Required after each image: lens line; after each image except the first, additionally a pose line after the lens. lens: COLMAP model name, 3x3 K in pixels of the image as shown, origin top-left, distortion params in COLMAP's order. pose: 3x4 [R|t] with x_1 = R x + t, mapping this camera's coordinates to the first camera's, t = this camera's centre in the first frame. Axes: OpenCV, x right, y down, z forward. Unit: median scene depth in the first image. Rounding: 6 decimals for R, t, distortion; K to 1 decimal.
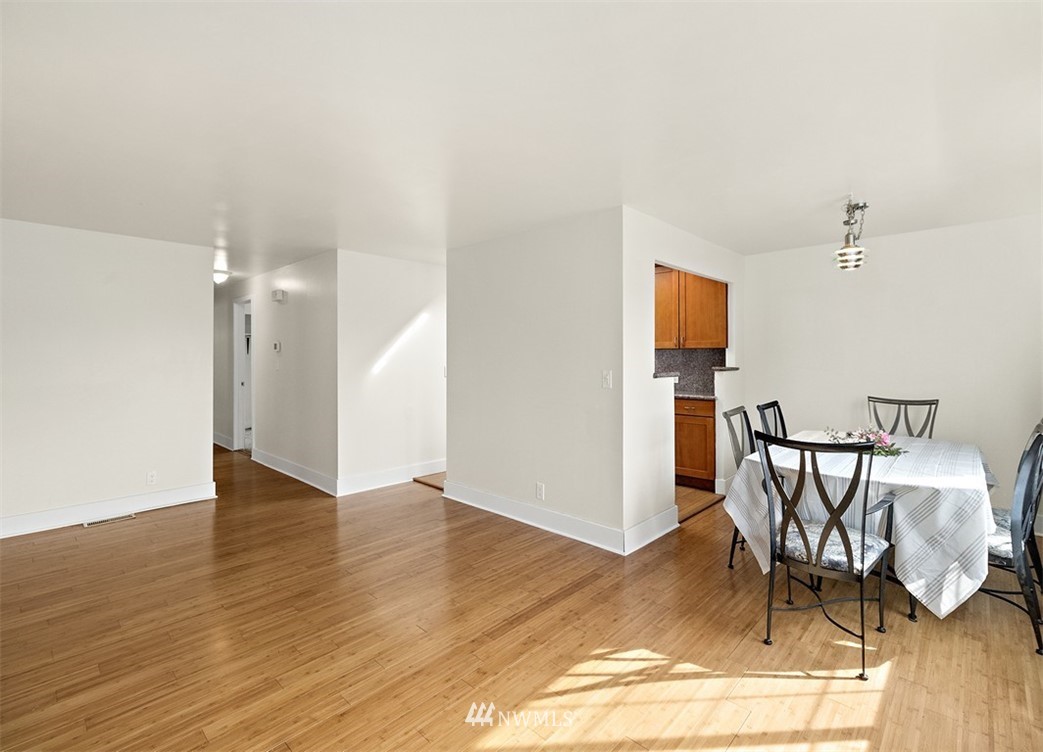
lens RADIAL K [[481.4, 0, 516.5], [0, 481.4, 359.8], [0, 0, 1]] dist [0.001873, -0.000676]
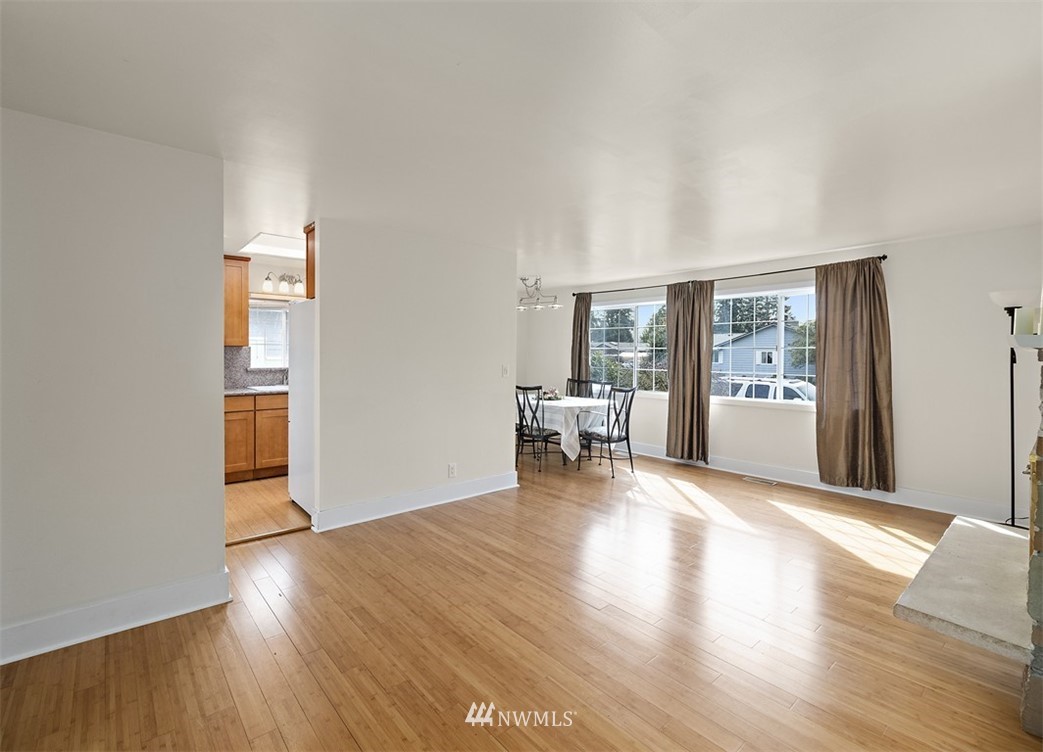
lens RADIAL K [[481.4, 0, 516.5], [0, 481.4, 359.8], [0, 0, 1]] dist [0.001873, -0.000676]
pose [[0.098049, -0.013035, 0.995096, -1.504862], [0.006586, 0.999901, 0.012449, -0.009624], [-0.995160, 0.005333, 0.098125, 1.011066]]
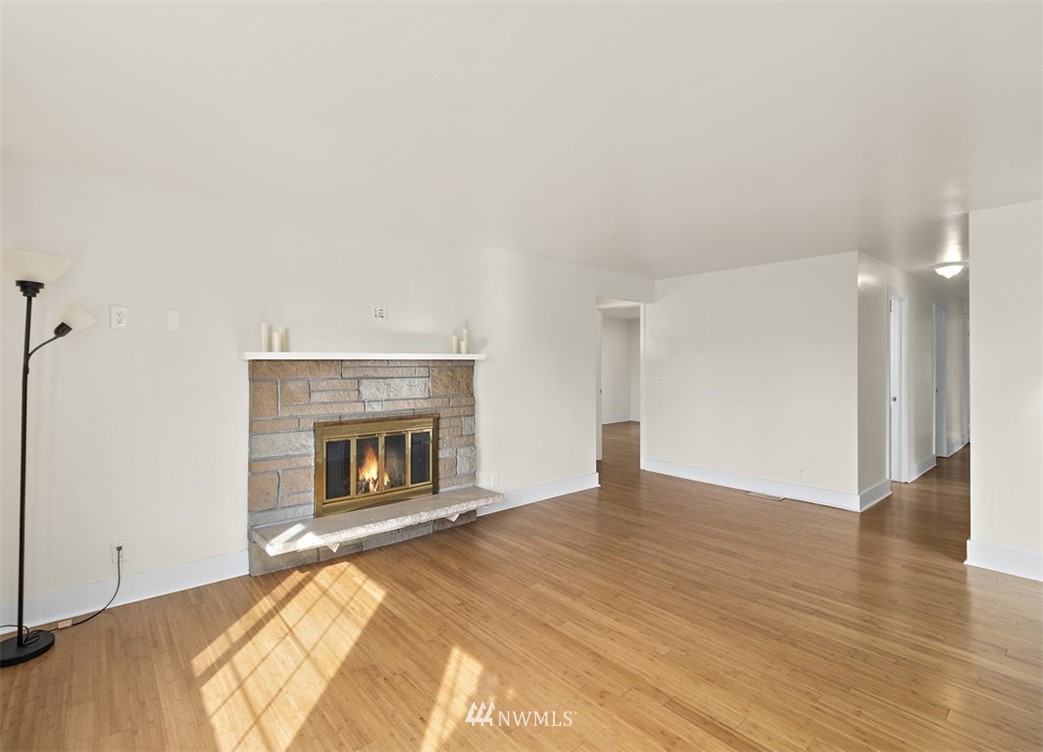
lens RADIAL K [[494.0, 0, 519.2], [0, 494.0, 384.7], [0, 0, 1]] dist [0.001088, -0.000048]
pose [[-0.088233, 0.045604, -0.995055, 0.661652], [-0.011498, 0.998838, 0.046797, -0.007860], [0.996033, 0.015571, -0.087606, 0.676651]]
